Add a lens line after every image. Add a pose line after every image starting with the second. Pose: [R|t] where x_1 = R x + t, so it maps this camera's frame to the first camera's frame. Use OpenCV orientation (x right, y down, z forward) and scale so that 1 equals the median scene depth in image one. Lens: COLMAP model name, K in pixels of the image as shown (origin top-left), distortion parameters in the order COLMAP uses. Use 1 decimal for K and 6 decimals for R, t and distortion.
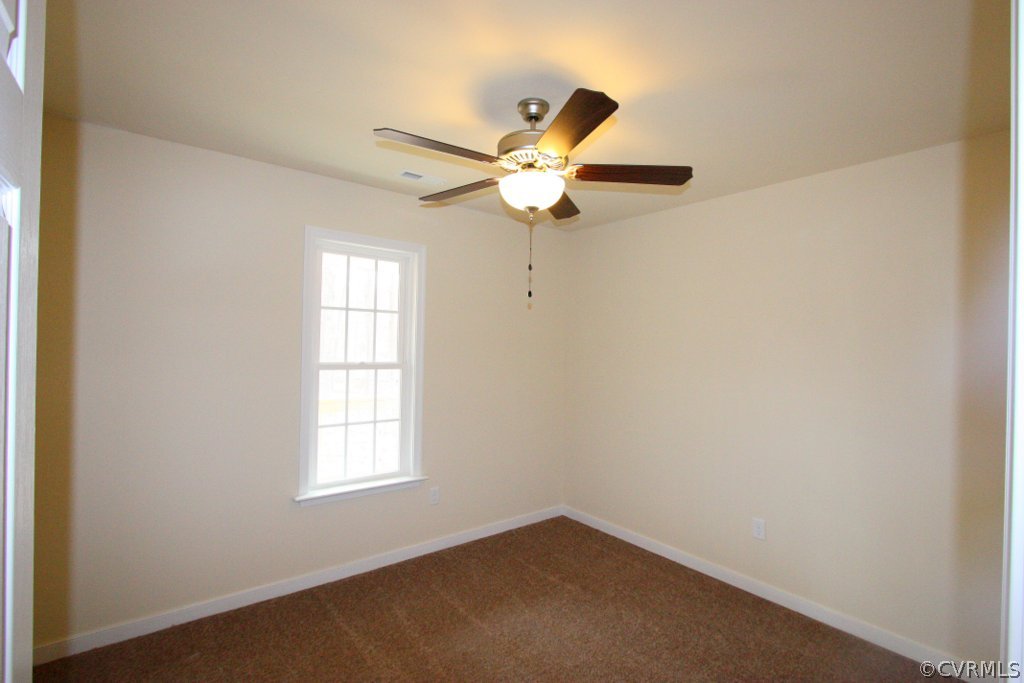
lens RADIAL K [[472.4, 0, 516.5], [0, 472.4, 343.6], [0, 0, 1]] dist [-0.024221, 0.004358]
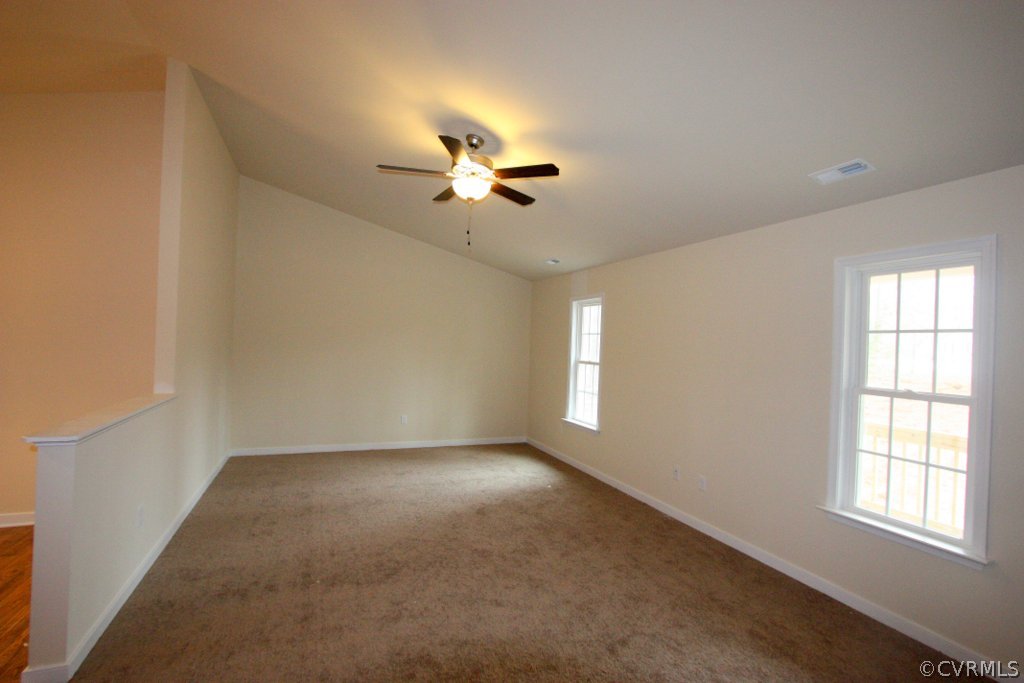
lens RADIAL K [[472.4, 0, 516.5], [0, 472.4, 343.6], [0, 0, 1]] dist [-0.024221, 0.004358]
pose [[-0.282053, -0.038757, -0.958616, 0.750451], [-0.050510, 0.998398, -0.025504, 0.011558], [0.958068, 0.041226, -0.283559, 0.566909]]
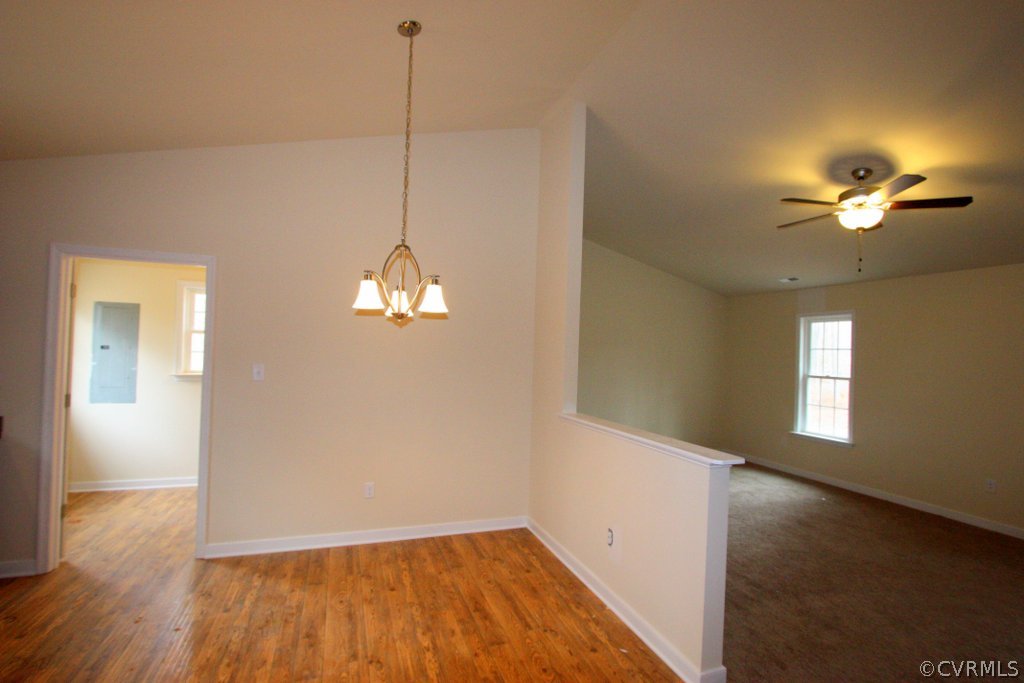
lens RADIAL K [[472.4, 0, 516.5], [0, 472.4, 343.6], [0, 0, 1]] dist [-0.024221, 0.004358]
pose [[-0.326069, -0.053212, -0.943847, 1.110340], [-0.042746, 0.998223, -0.041510, 0.022126], [0.944379, 0.026810, -0.327765, -0.314167]]
